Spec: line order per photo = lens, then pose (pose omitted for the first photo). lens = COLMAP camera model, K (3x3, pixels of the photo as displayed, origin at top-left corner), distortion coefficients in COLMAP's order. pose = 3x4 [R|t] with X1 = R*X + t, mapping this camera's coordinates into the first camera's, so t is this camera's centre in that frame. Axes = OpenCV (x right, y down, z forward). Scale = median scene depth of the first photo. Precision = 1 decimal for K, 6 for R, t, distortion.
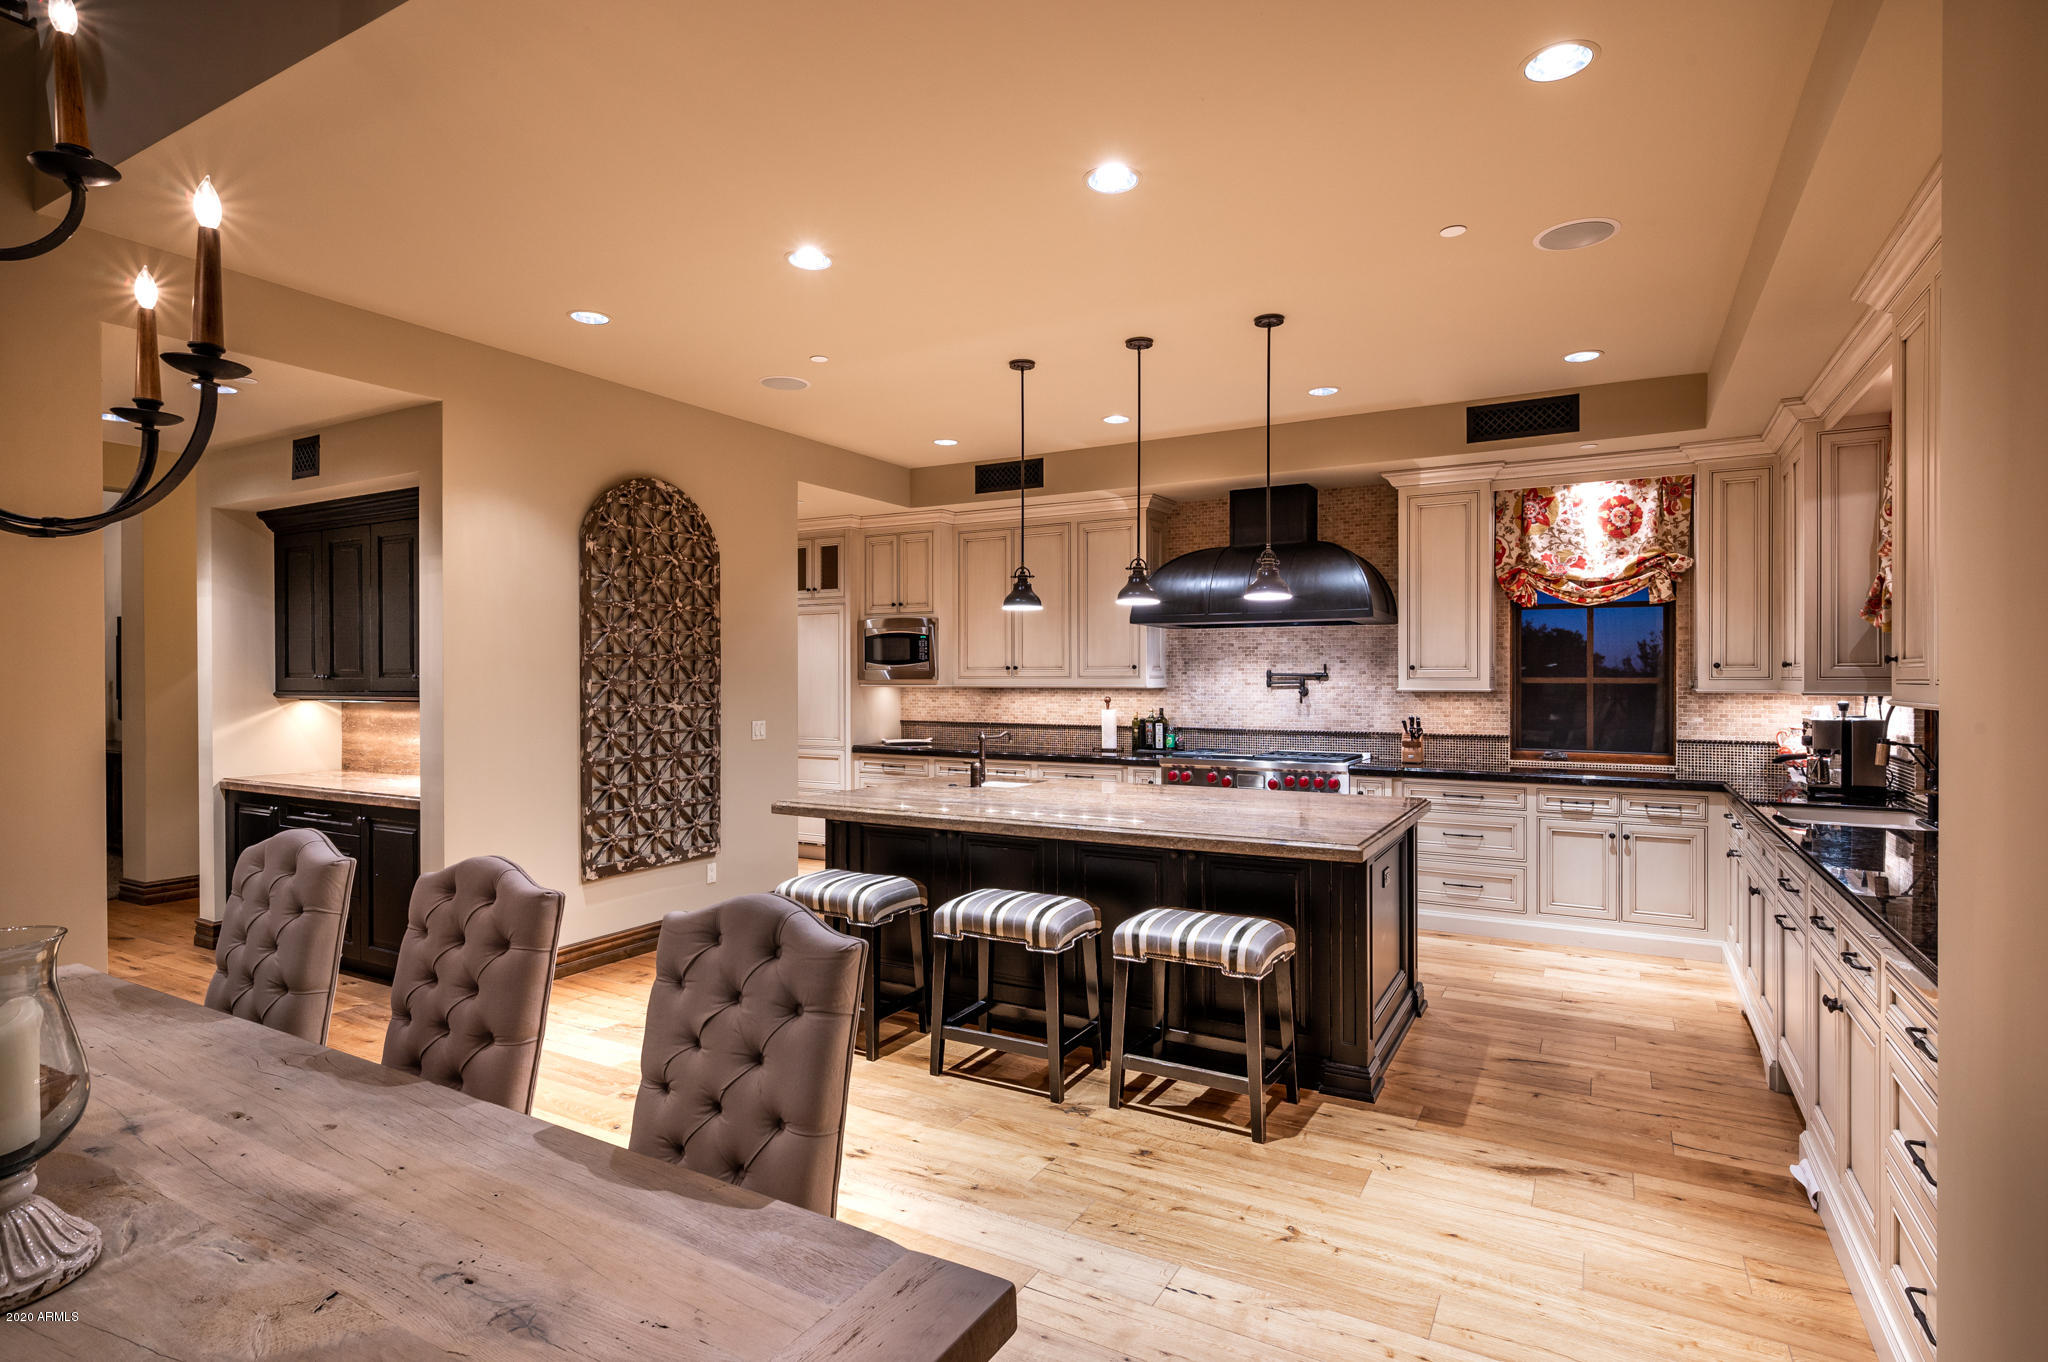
lens RADIAL K [[1075.9, 0, 1030.1], [0, 1075.9, 679.4], [0, 0, 1]] dist [0.000669, -0.000360]
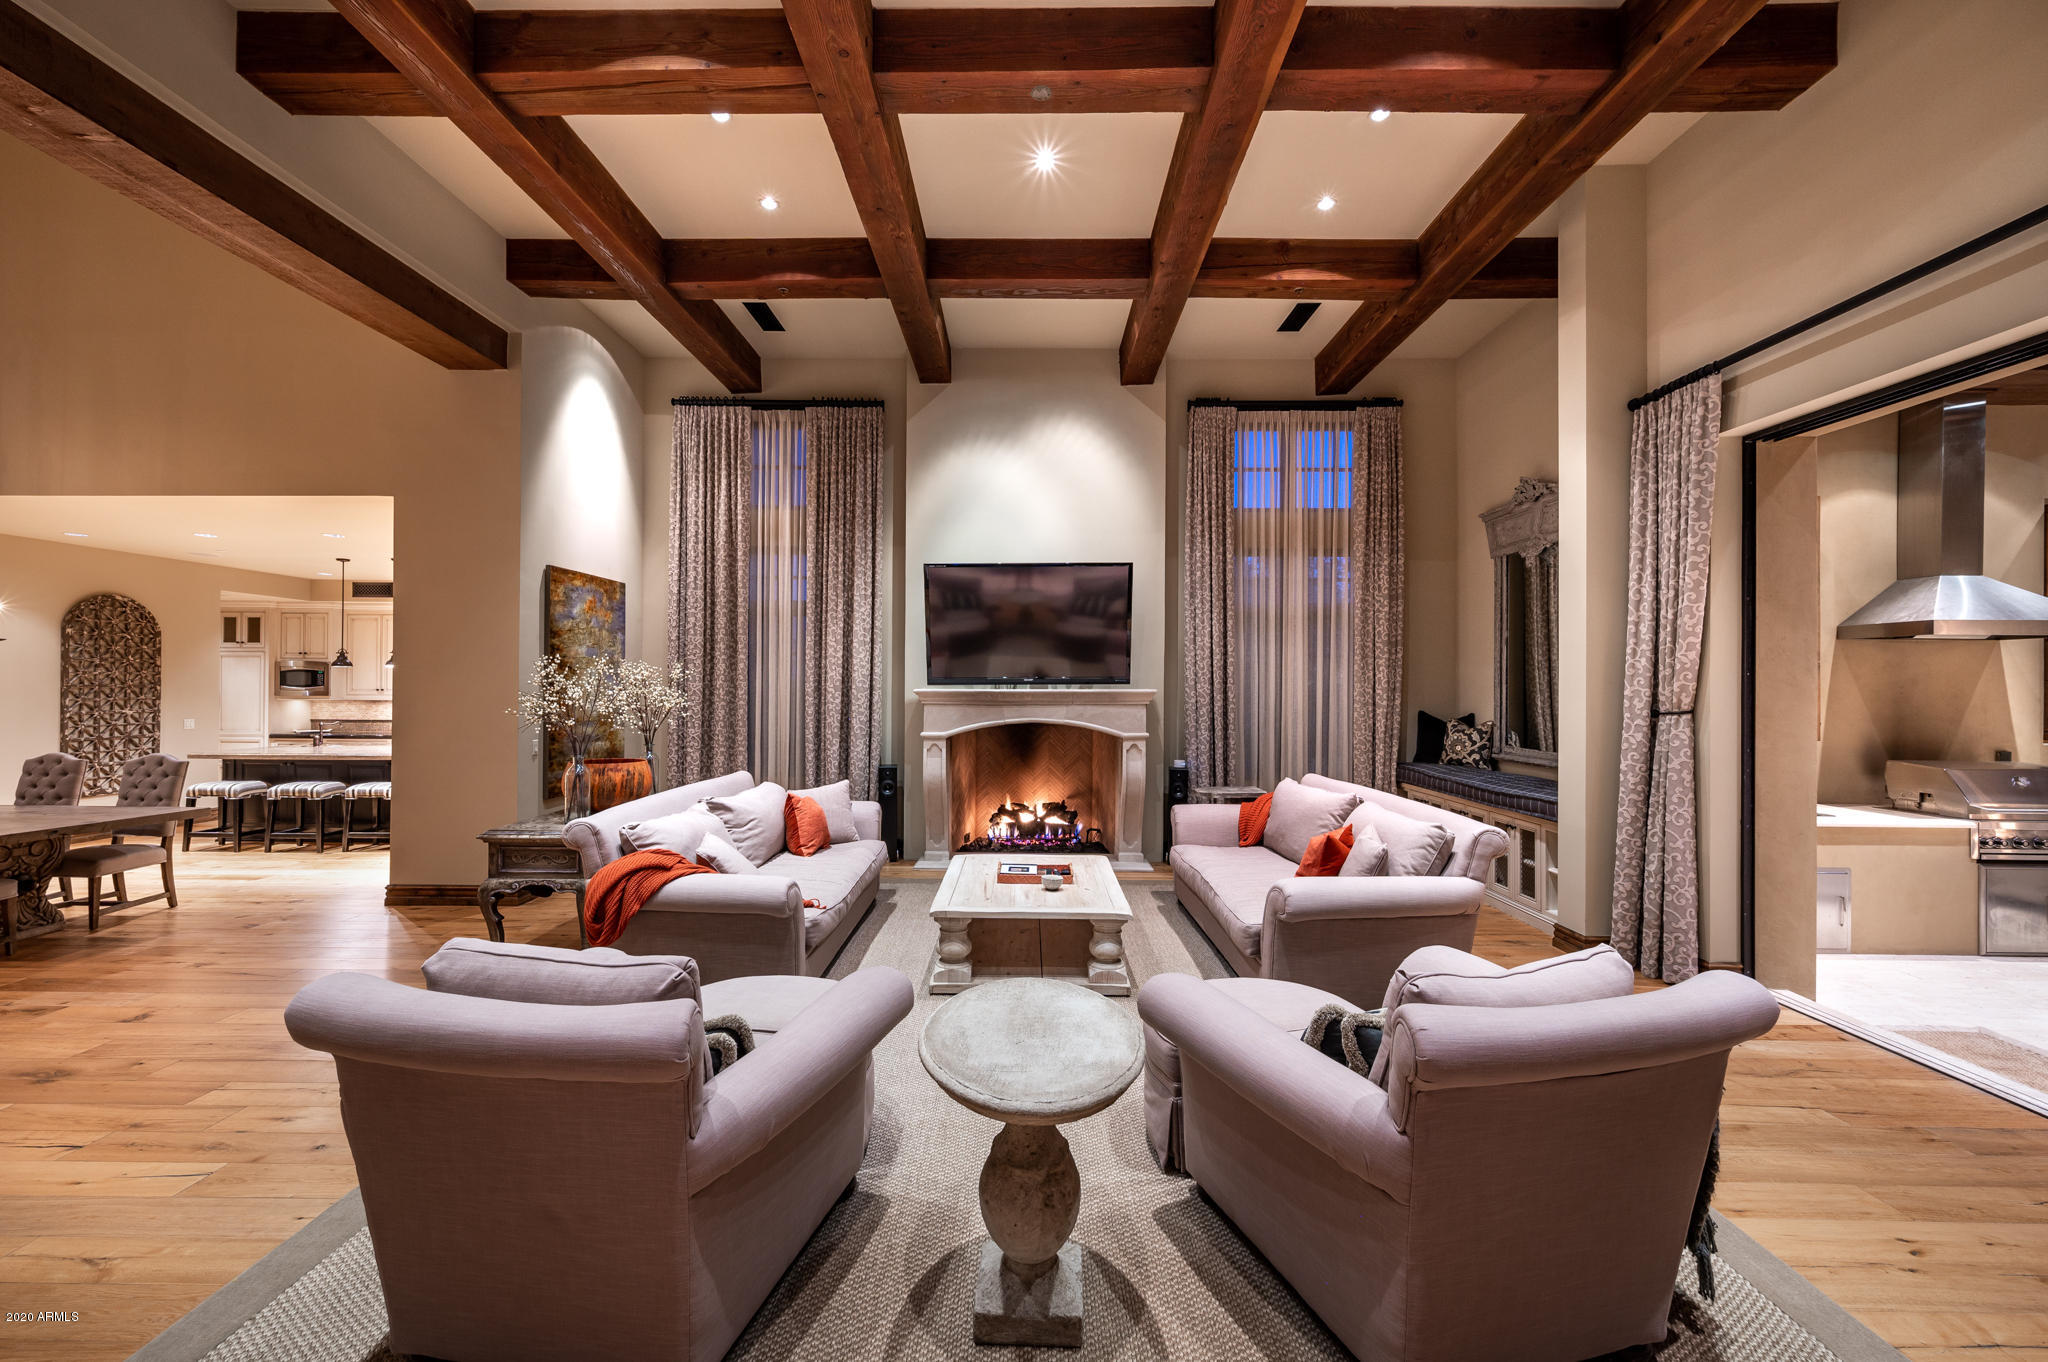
lens RADIAL K [[841.3, 0, 1025.4], [0, 841.3, 681.2], [0, 0, 1]] dist [0.002685, -0.000309]
pose [[0.876642, 0.008853, 0.481061, 0.360924], [-0.004451, 0.999937, -0.010292, -0.021505], [-0.481122, 0.006881, 0.876627, -1.123792]]
